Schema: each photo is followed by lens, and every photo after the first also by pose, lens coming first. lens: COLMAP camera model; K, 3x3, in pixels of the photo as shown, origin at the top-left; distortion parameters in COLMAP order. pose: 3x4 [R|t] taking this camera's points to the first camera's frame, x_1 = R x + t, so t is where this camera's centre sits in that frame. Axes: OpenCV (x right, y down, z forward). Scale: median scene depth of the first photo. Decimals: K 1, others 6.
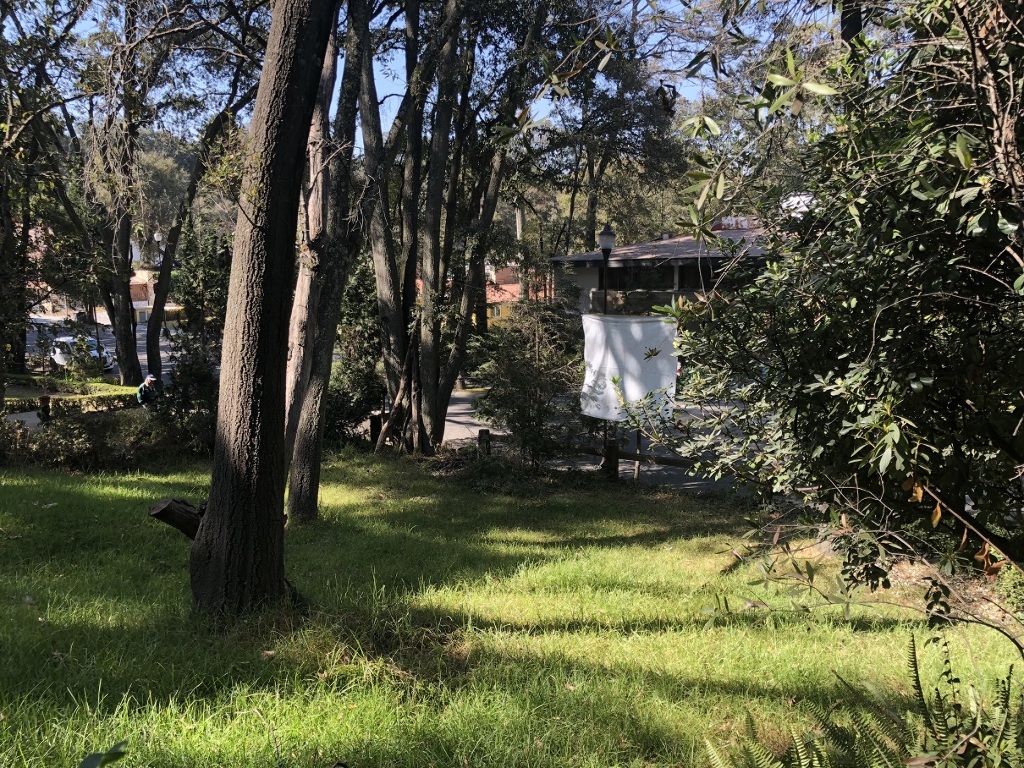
lens RADIAL K [[824.8, 0, 512.0], [0, 824.8, 384.0], [0, 0, 1]] dist [0.084851, -0.182654]
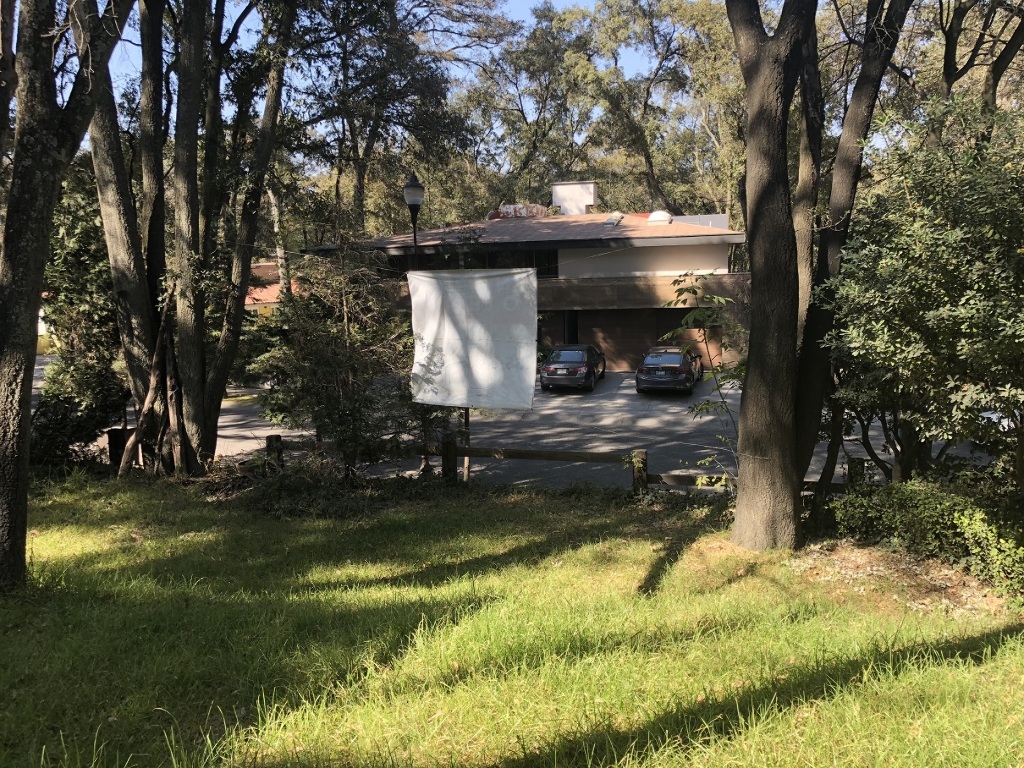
lens RADIAL K [[824.8, 0, 512.0], [0, 824.8, 384.0], [0, 0, 1]] dist [0.084851, -0.182654]
pose [[0.956370, -0.054183, 0.287089, -0.041165], [0.058469, 0.998269, -0.006371, 0.025926], [-0.286247, 0.022879, 0.957883, 0.203002]]
